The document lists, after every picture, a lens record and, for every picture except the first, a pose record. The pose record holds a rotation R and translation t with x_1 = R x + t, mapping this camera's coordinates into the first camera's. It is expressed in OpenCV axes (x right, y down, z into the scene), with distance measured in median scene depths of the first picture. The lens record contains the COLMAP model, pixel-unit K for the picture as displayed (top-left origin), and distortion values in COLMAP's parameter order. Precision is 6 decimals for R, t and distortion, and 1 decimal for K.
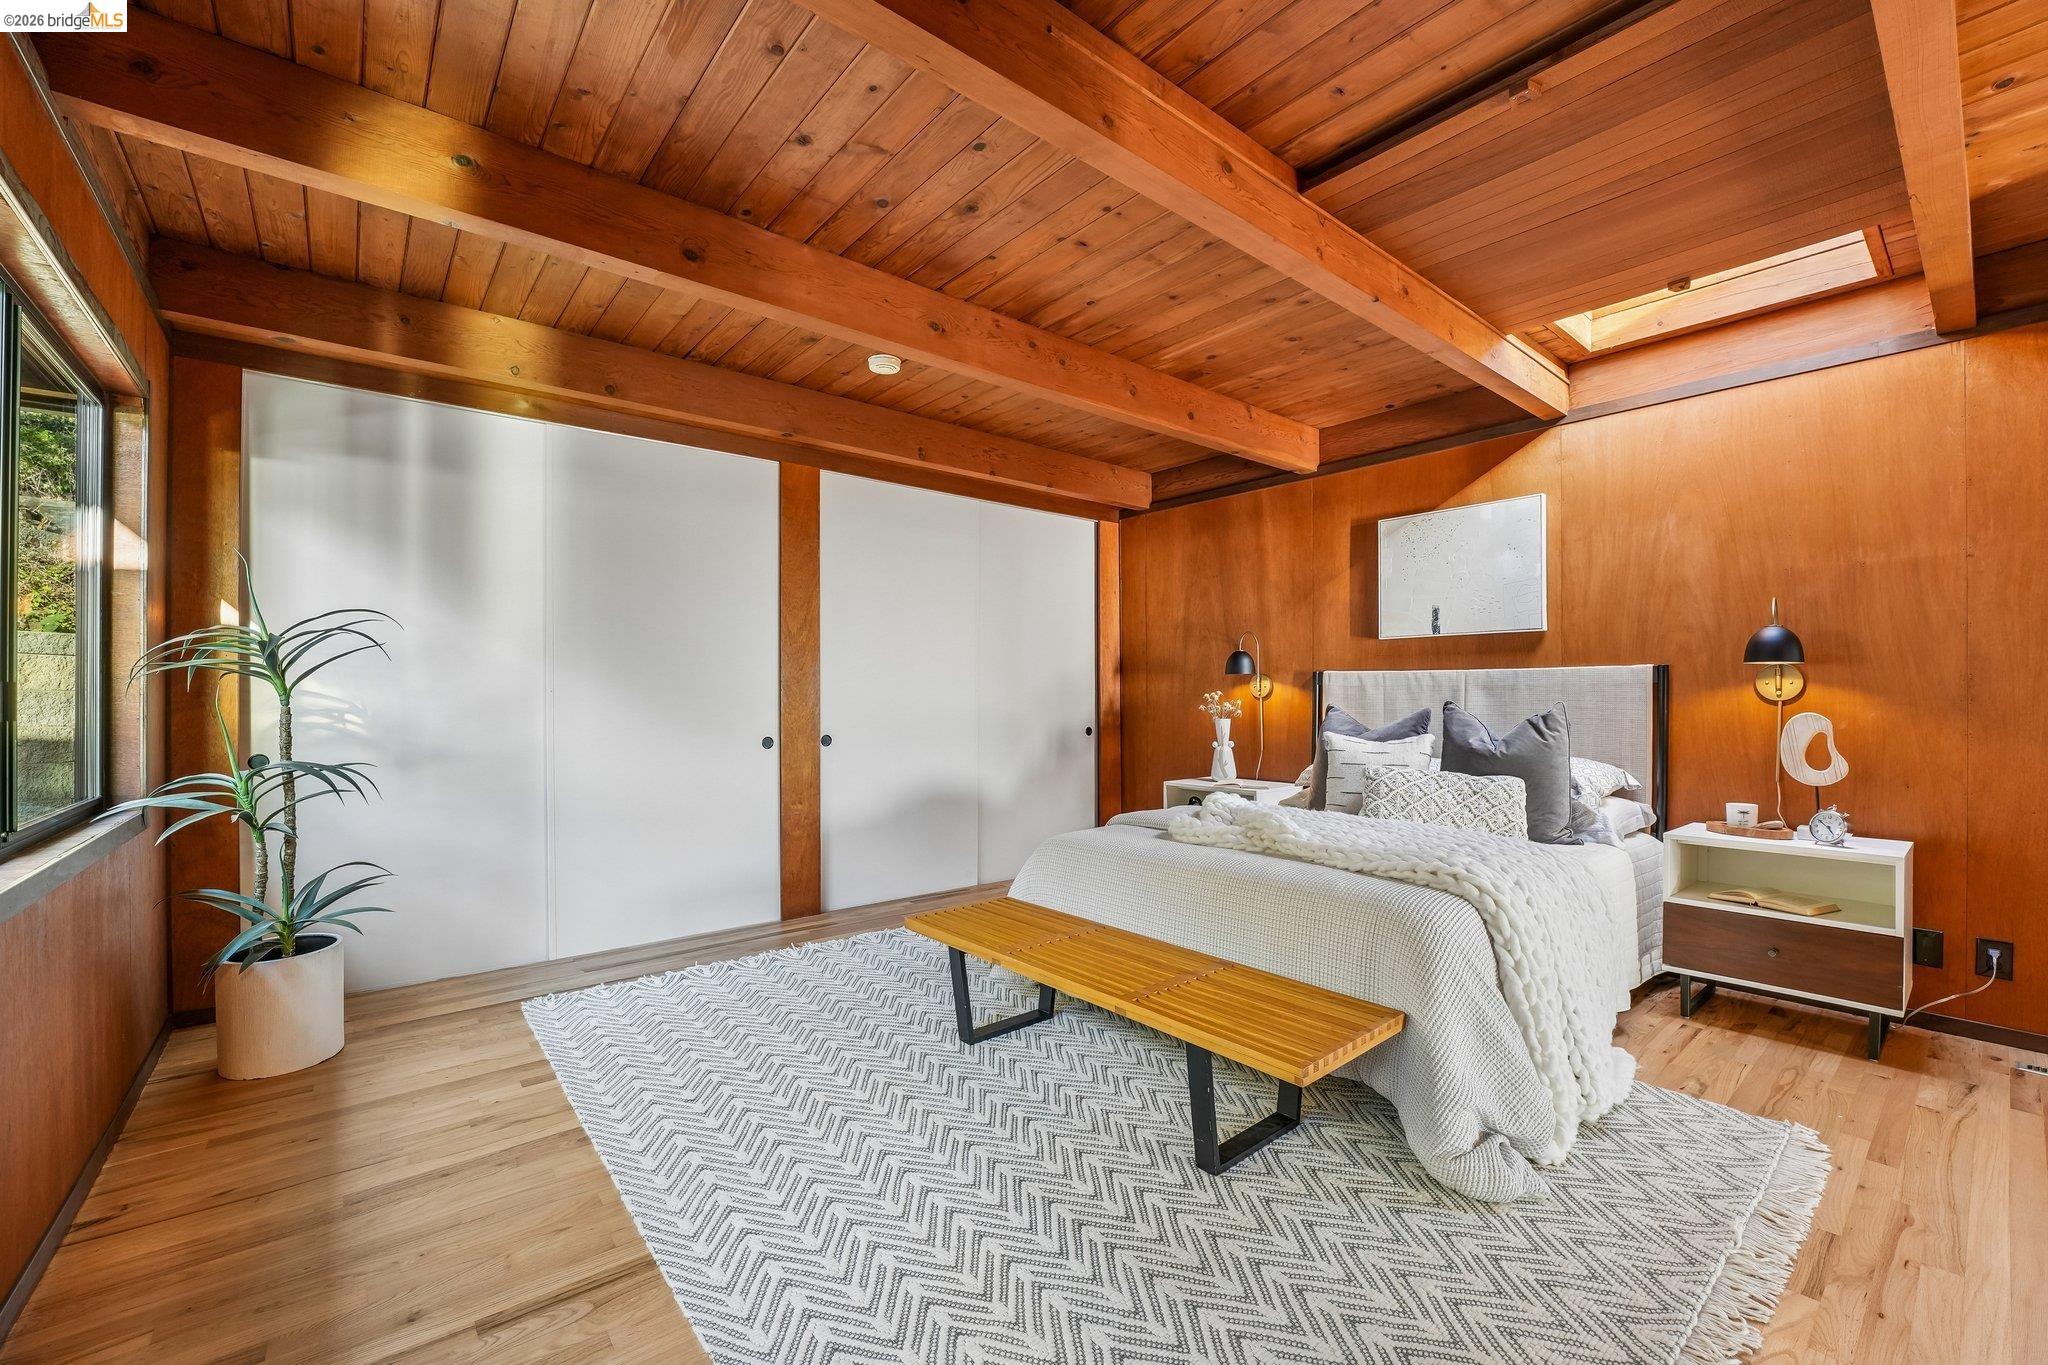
lens RADIAL K [[832.2, 0, 1019.8], [0, 832.2, 689.5], [0, 0, 1]] dist [-0.020845, 0.000333]
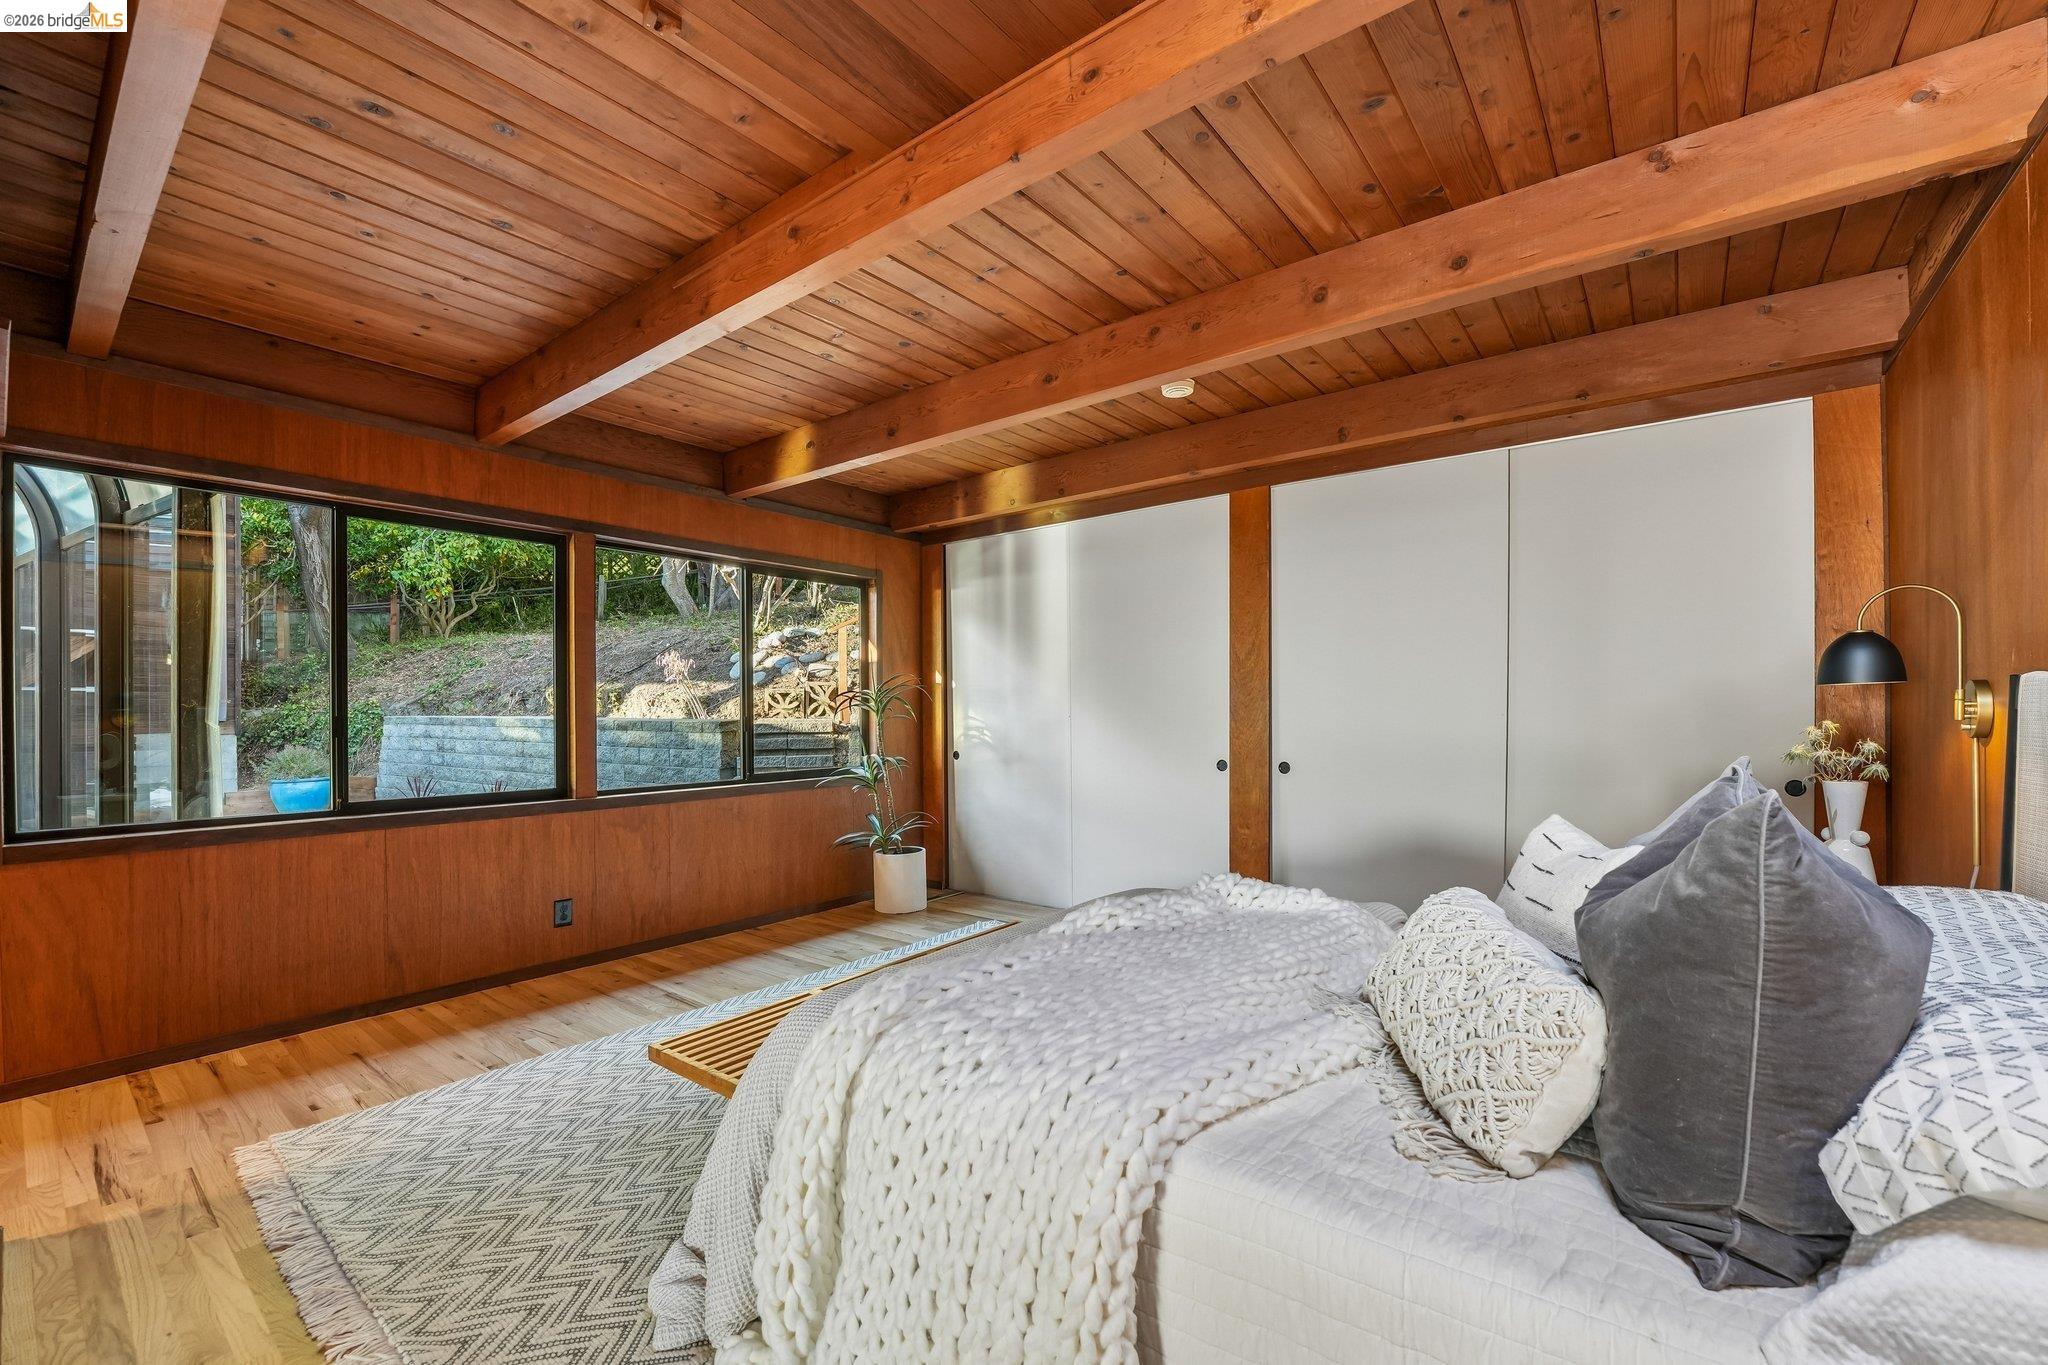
lens RADIAL K [[843.2, 0, 1016.4], [0, 843.2, 709.6], [0, 0, 1]] dist [-0.023999, 0.000080]
pose [[0.217187, 0.000118, -0.976130, 0.839739], [0.010689, 0.999940, 0.002499, -0.014521], [0.976071, -0.010976, 0.217173, 0.641640]]
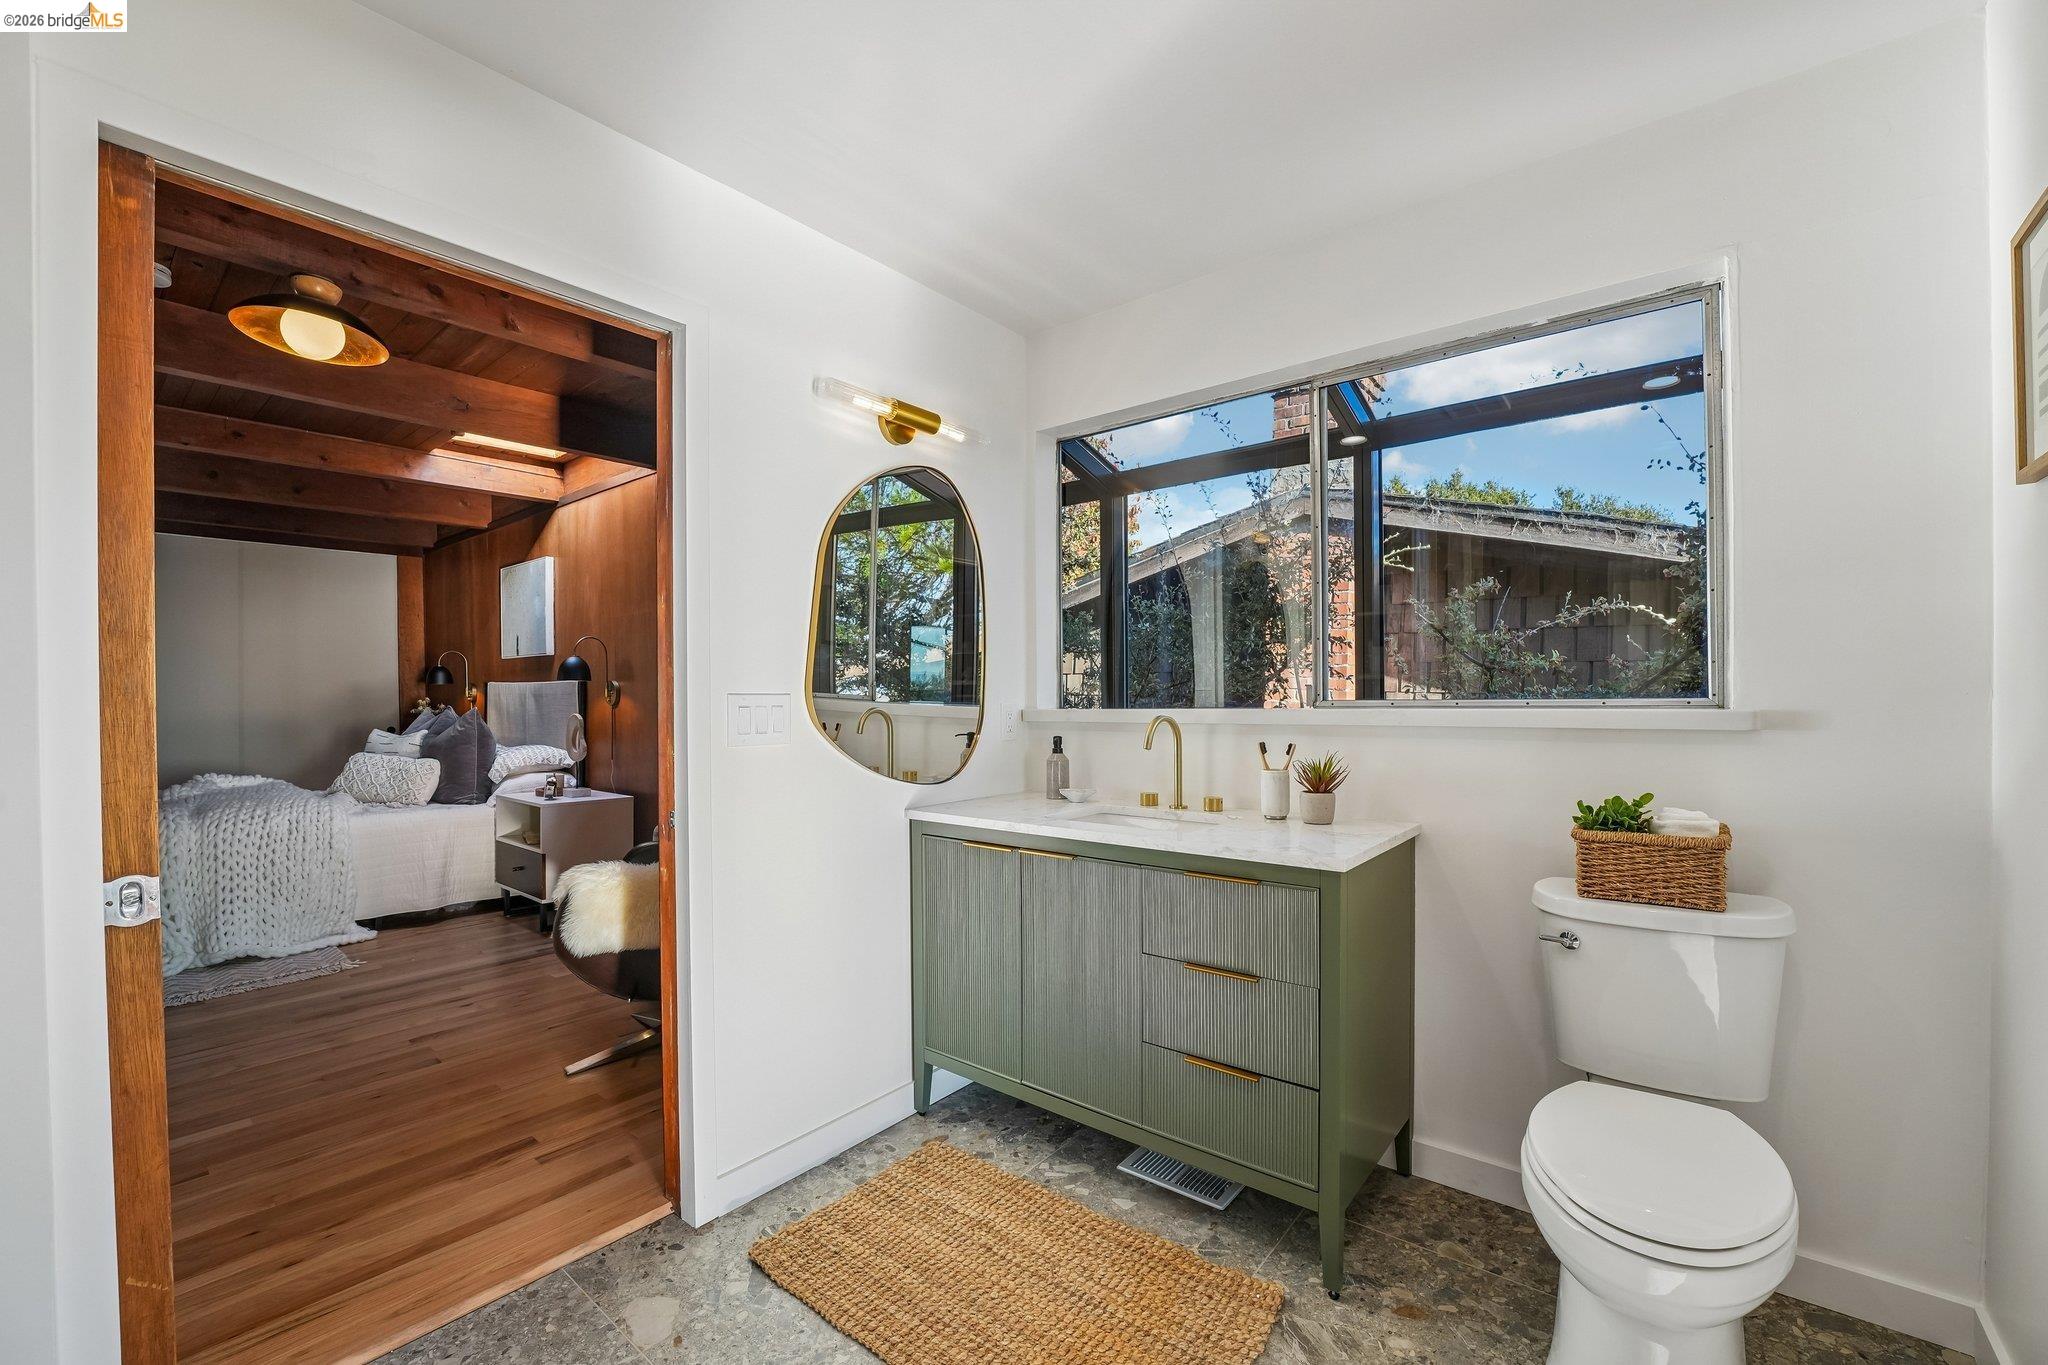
lens RADIAL K [[832.2, 0, 1019.8], [0, 832.2, 689.5], [0, 0, 1]] dist [-0.020845, 0.000333]
pose [[0.979237, -0.006442, 0.202618, 1.236653], [0.005369, 0.999969, 0.005842, -0.018186], [-0.202650, -0.004632, 0.979240, -0.585241]]
